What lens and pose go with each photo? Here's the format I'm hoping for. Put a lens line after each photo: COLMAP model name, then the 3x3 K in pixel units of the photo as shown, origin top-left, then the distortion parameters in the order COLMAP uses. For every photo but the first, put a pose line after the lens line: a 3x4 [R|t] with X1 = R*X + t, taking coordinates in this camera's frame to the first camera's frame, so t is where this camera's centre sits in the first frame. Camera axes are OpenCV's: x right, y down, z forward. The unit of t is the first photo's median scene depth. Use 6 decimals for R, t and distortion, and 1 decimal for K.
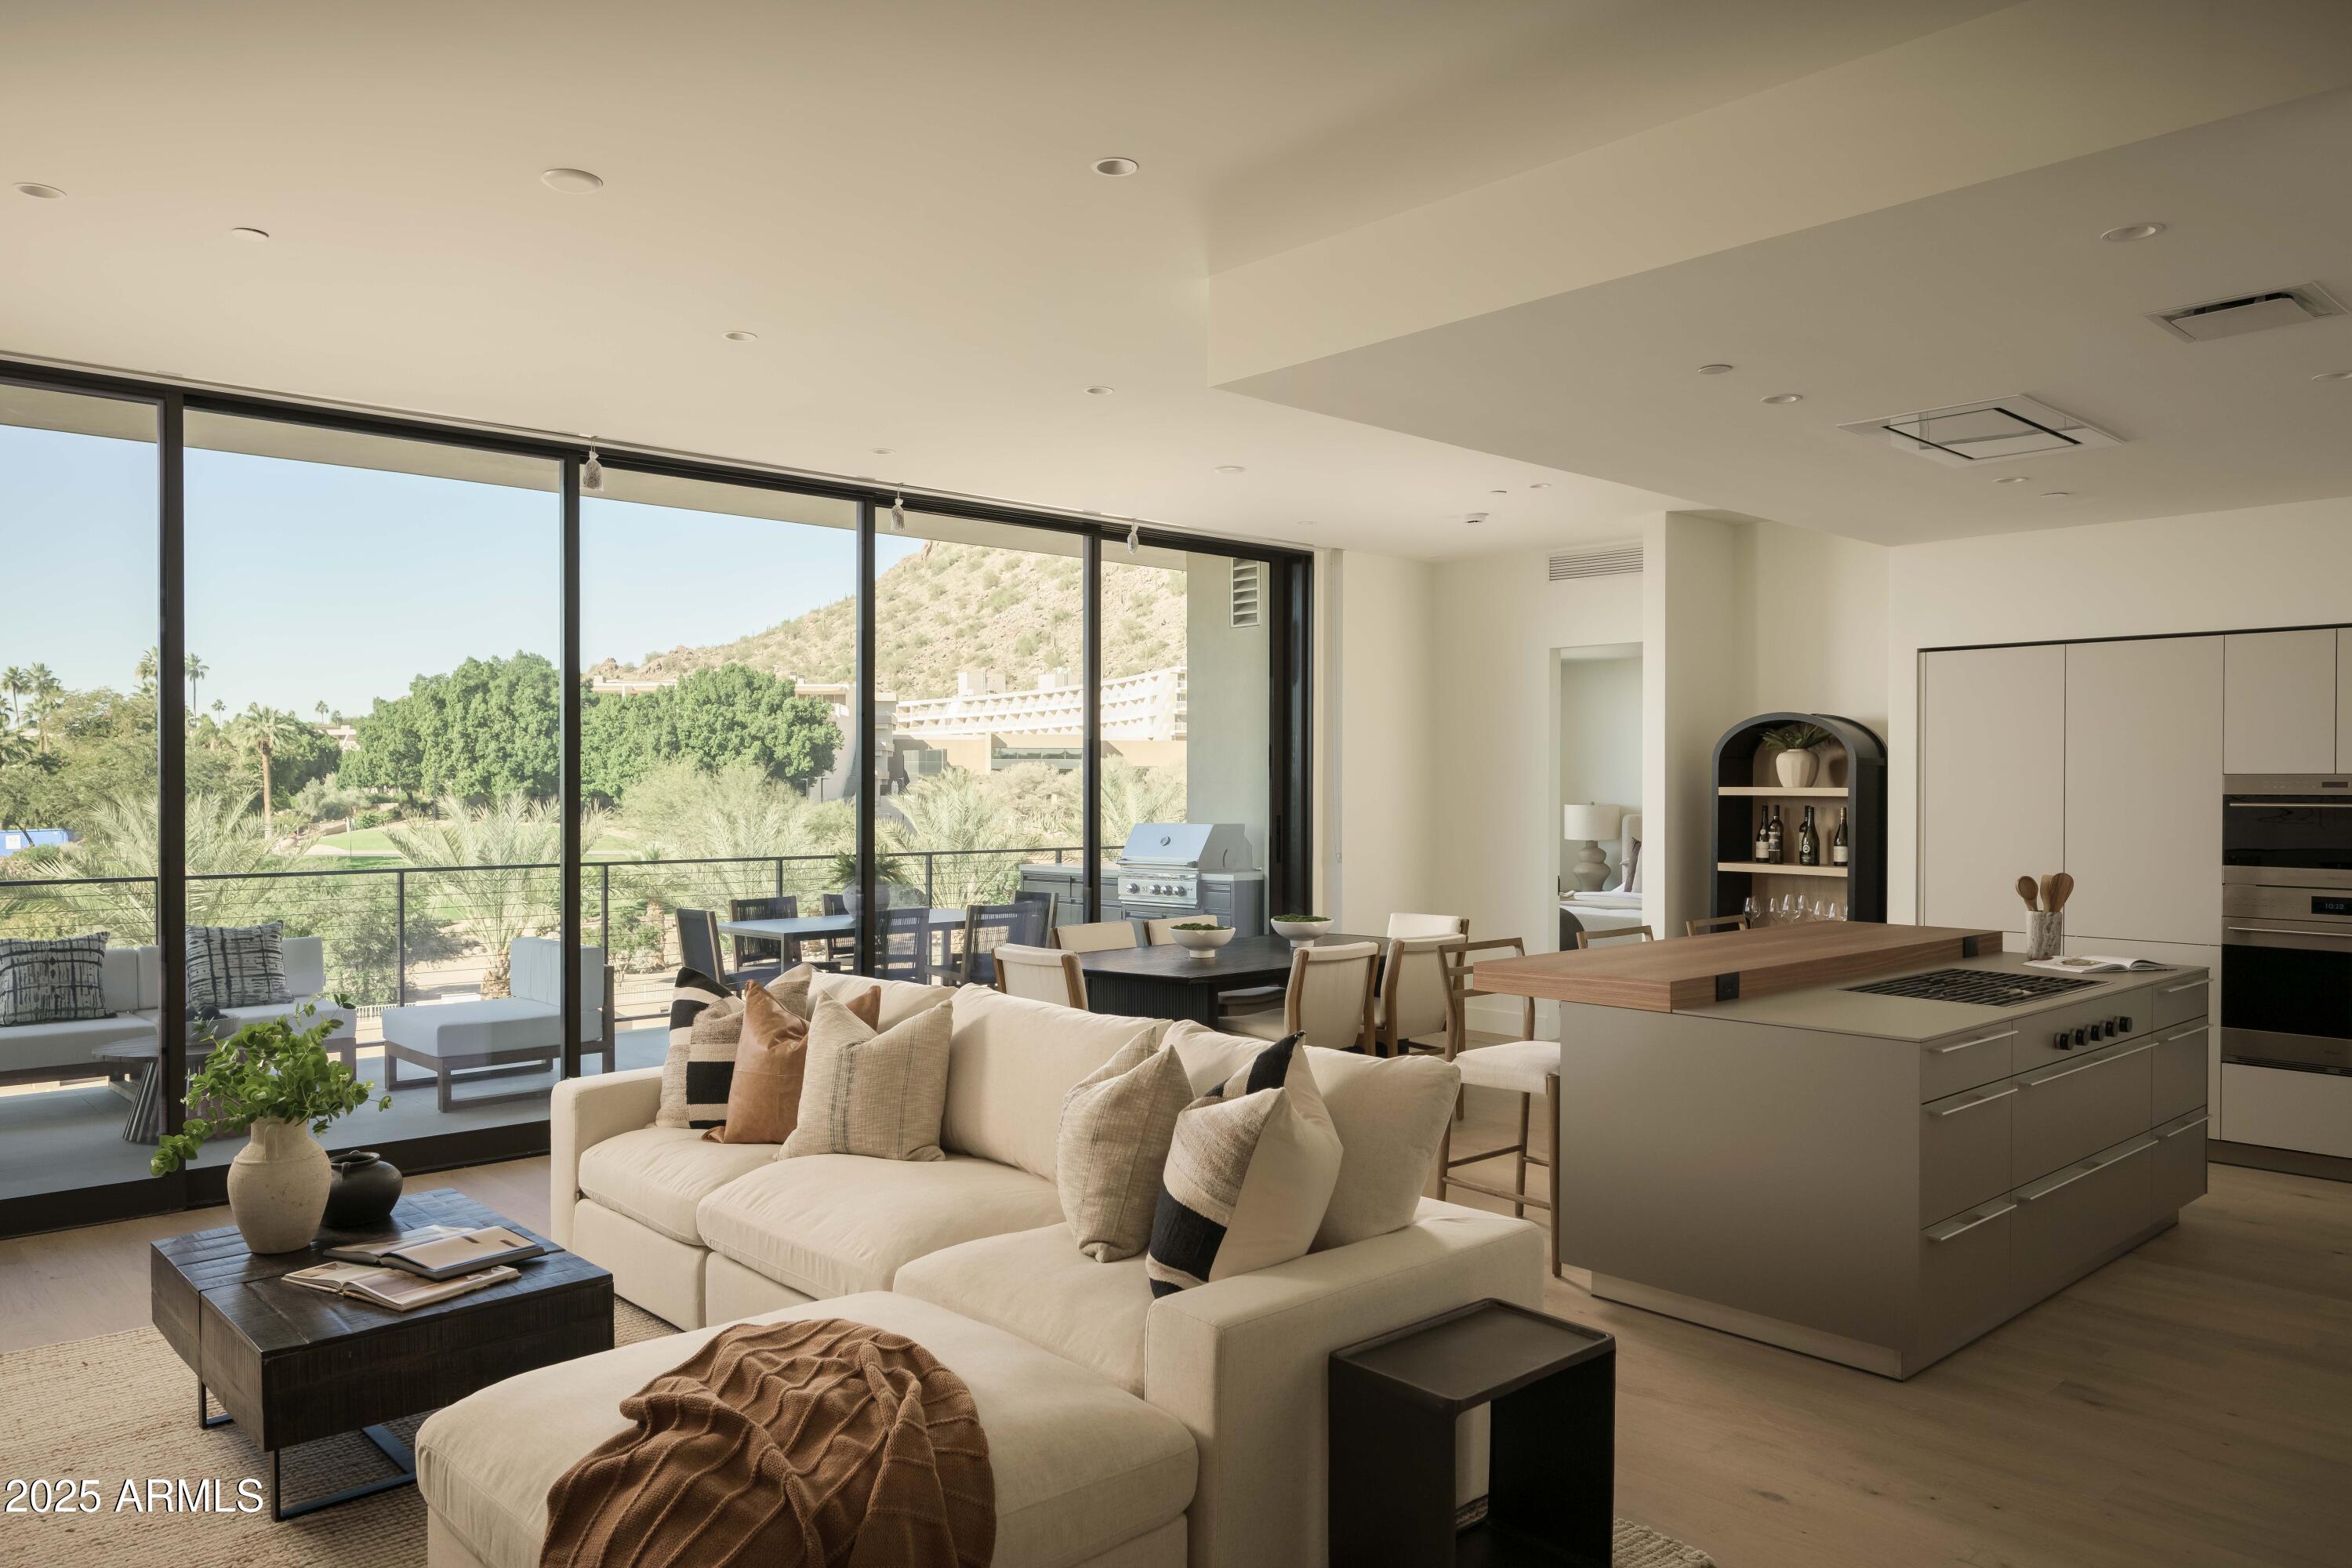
lens RADIAL K [[1585.8, 0, 1178.3], [0, 1585.8, 784.6], [0, 0, 1]] dist [-0.005599, -0.001136]
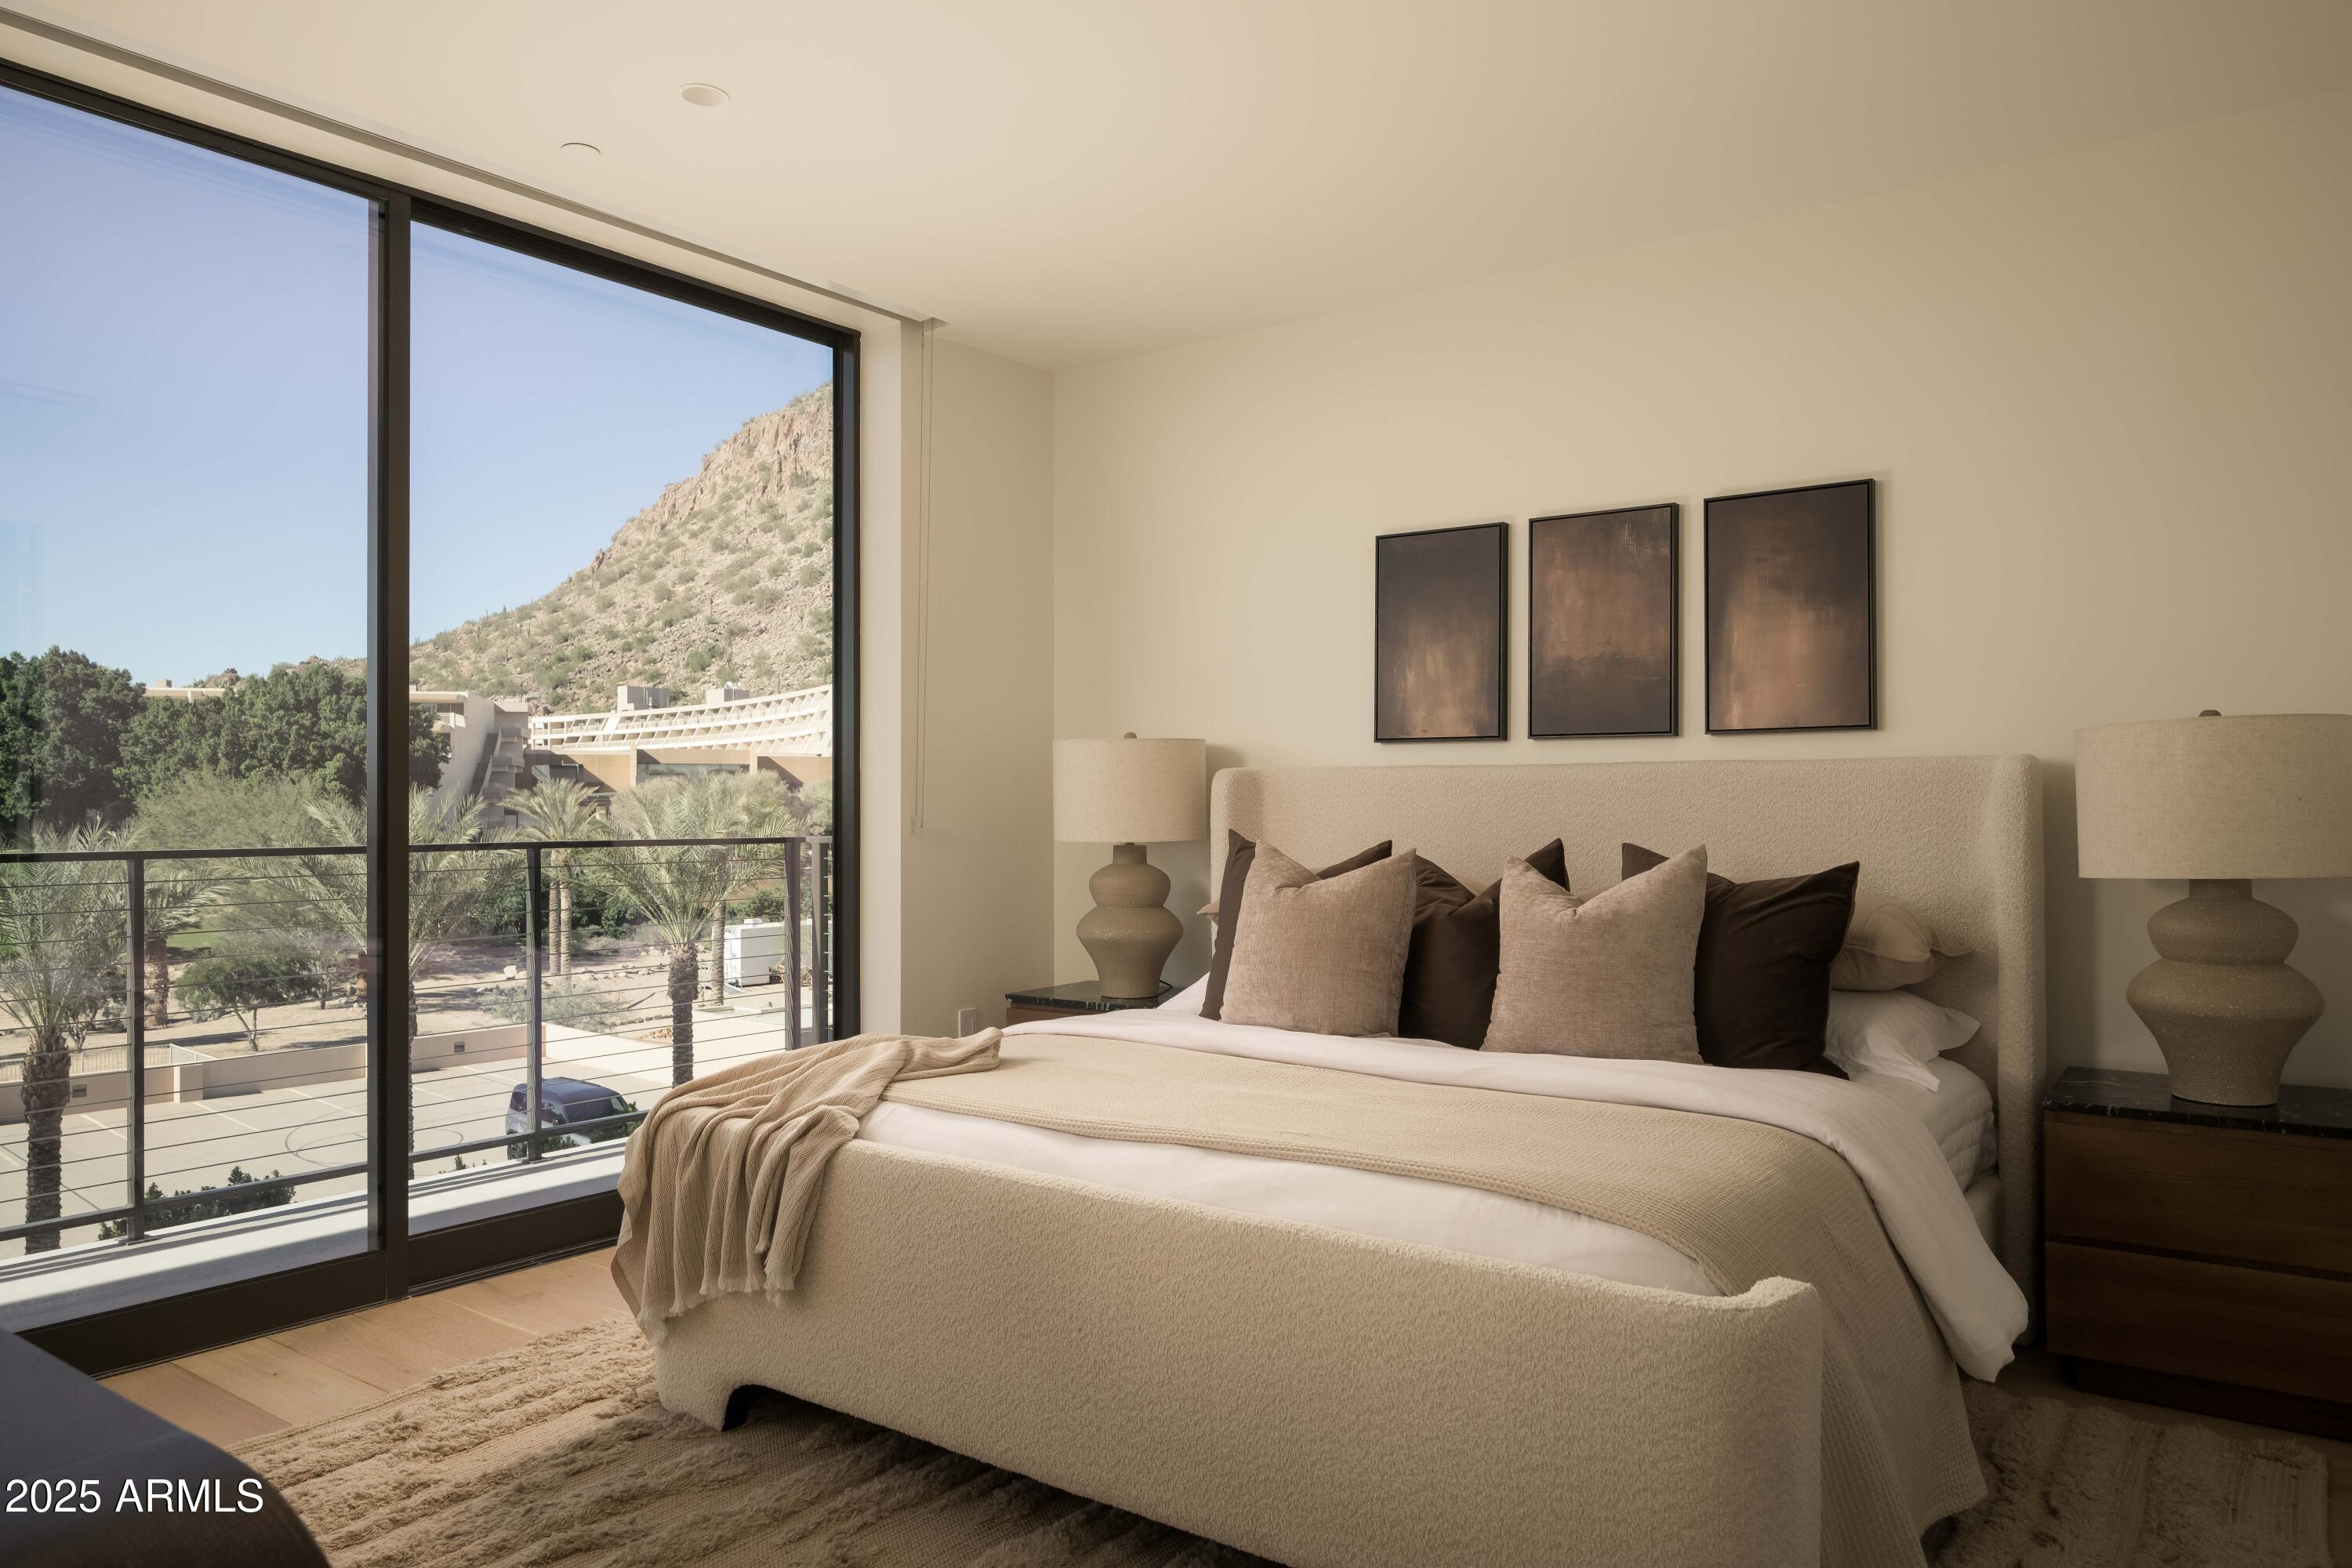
lens RADIAL K [[1504.8, 0, 1178.4], [0, 1504.8, 789.7], [0, 0, 1]] dist [0.001952, 0.000136]
pose [[0.981710, 0.001014, 0.190377, 0.274078], [0.001375, 0.999922, -0.012419, 0.035886], [-0.190375, 0.012454, 0.981632, 0.877302]]
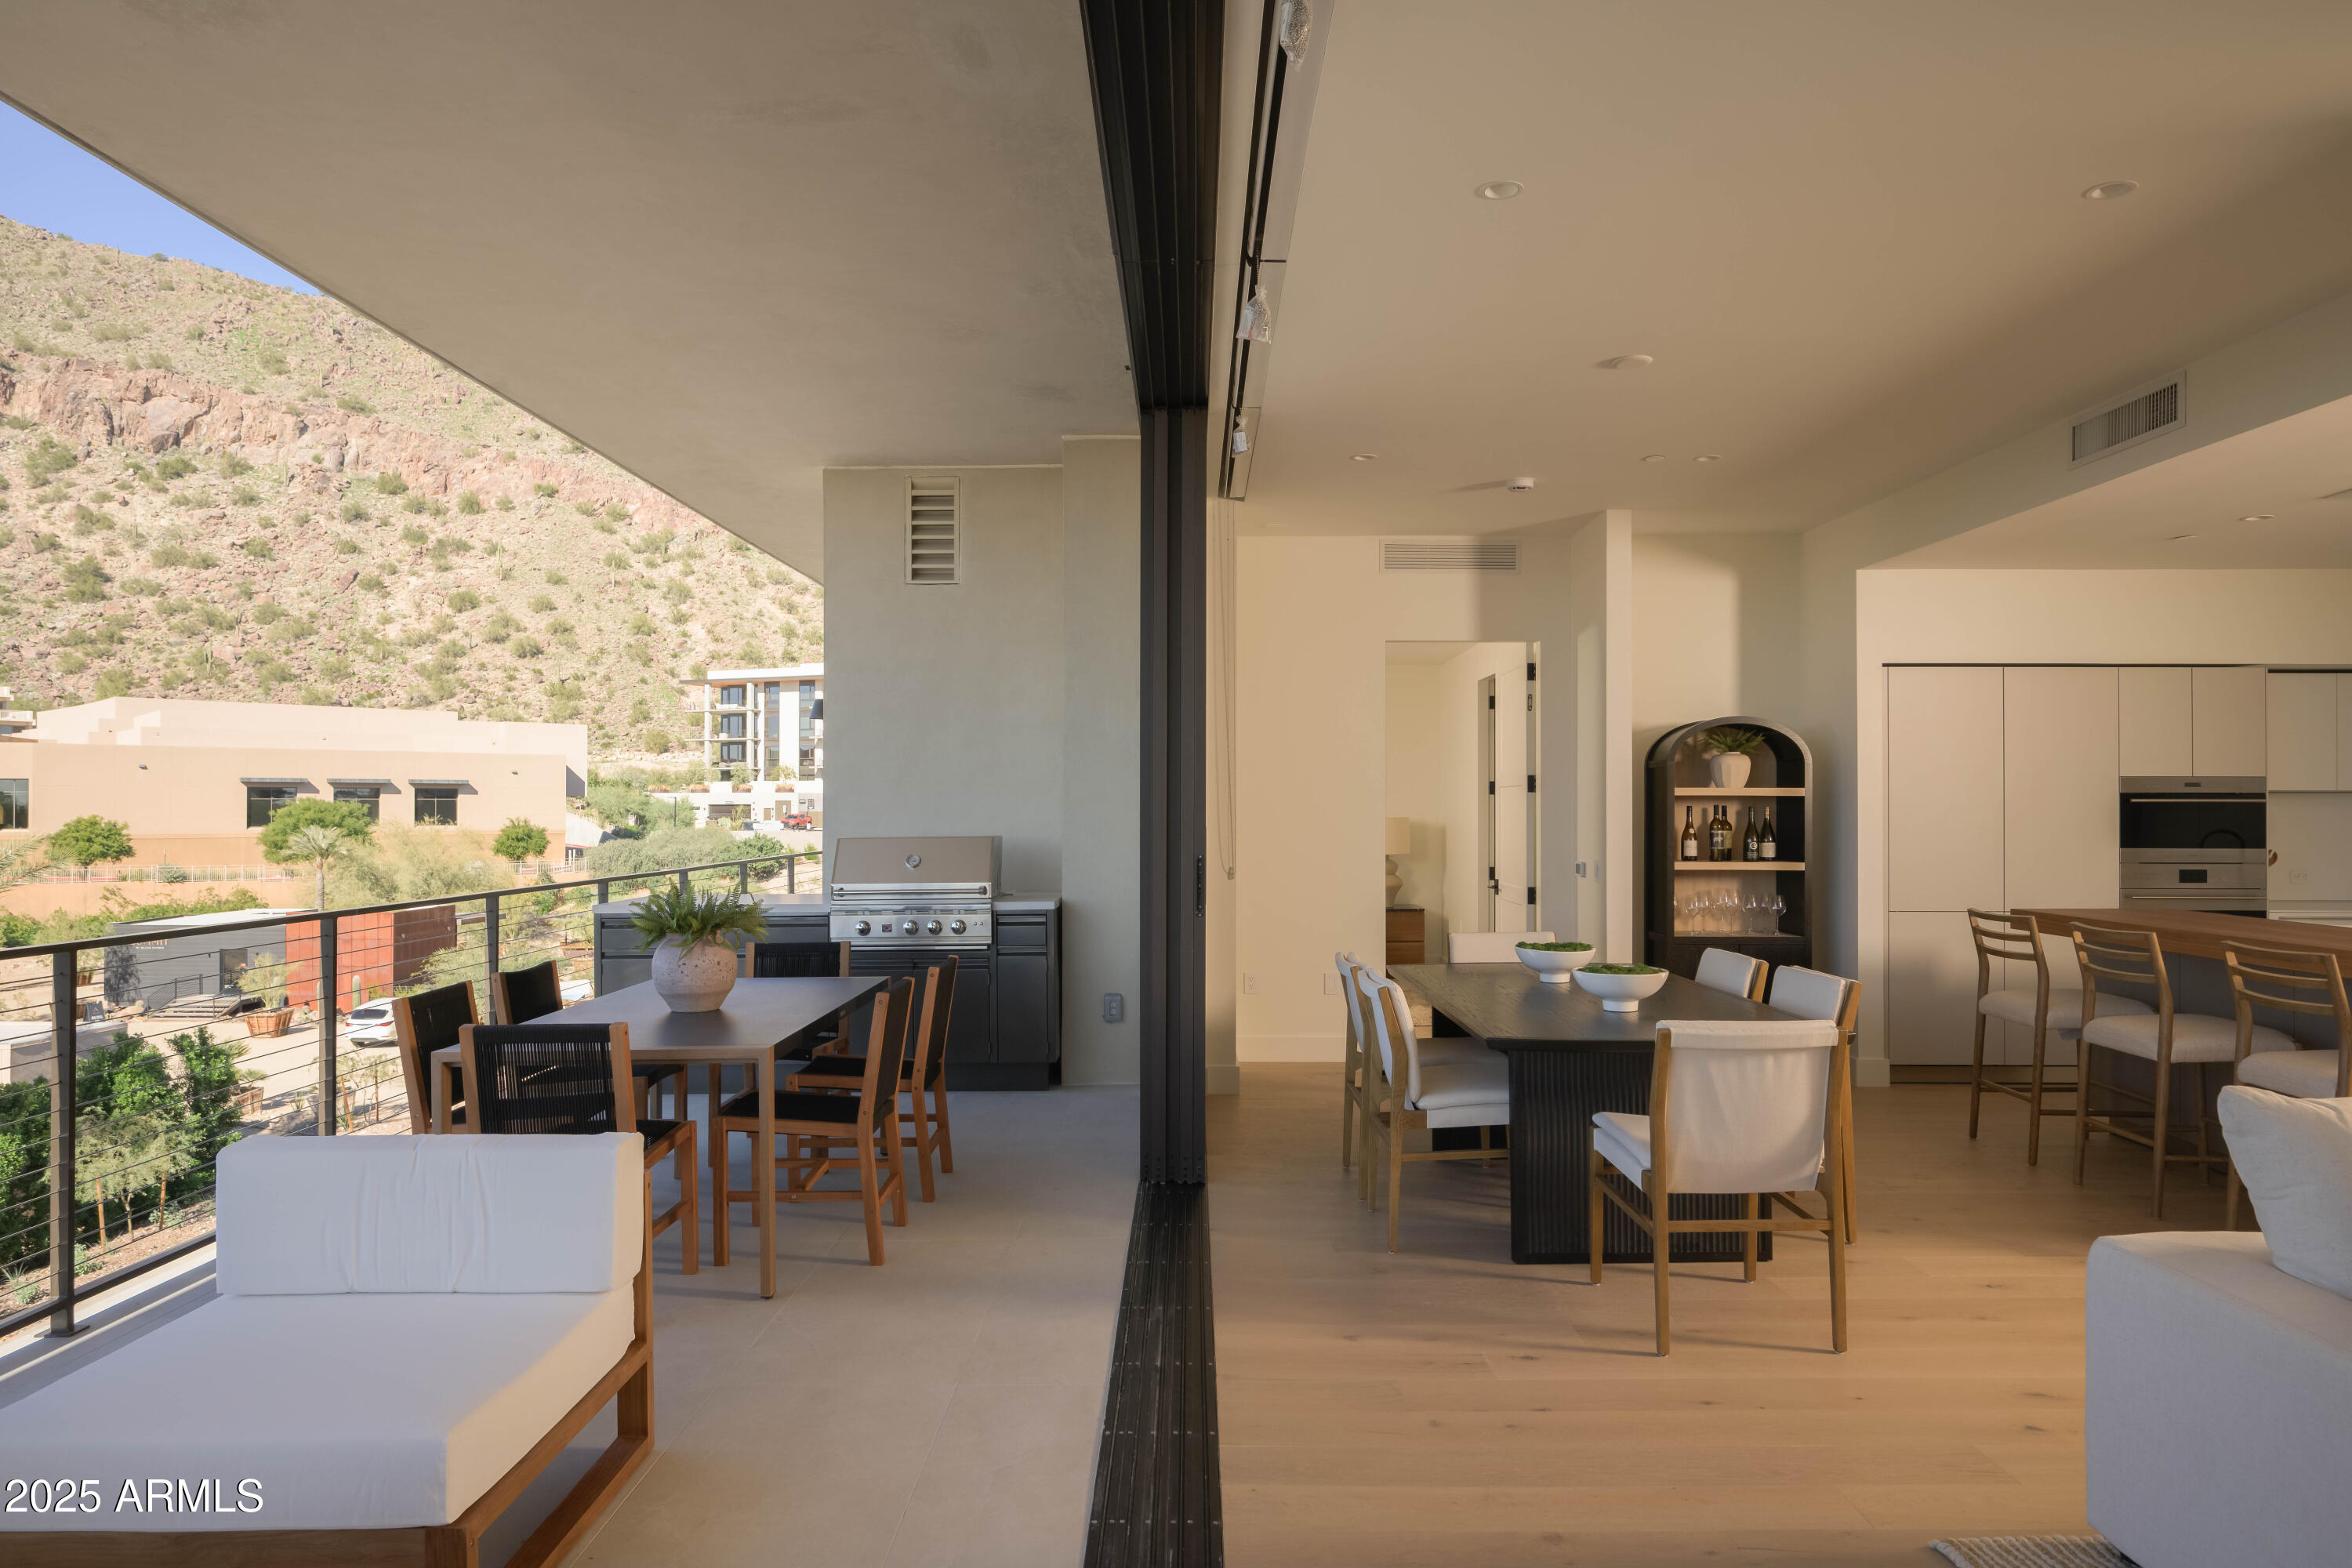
lens RADIAL K [[1409.9, 0, 1181.7], [0, 1409.9, 792.8], [0, 0, 1]] dist [-0.001767, -0.000386]
pose [[0.676701, 0.004288, 0.736246, -0.406250], [-0.000045, 0.999983, -0.005783, 0.007767], [-0.736258, 0.003880, 0.676689, 0.466847]]
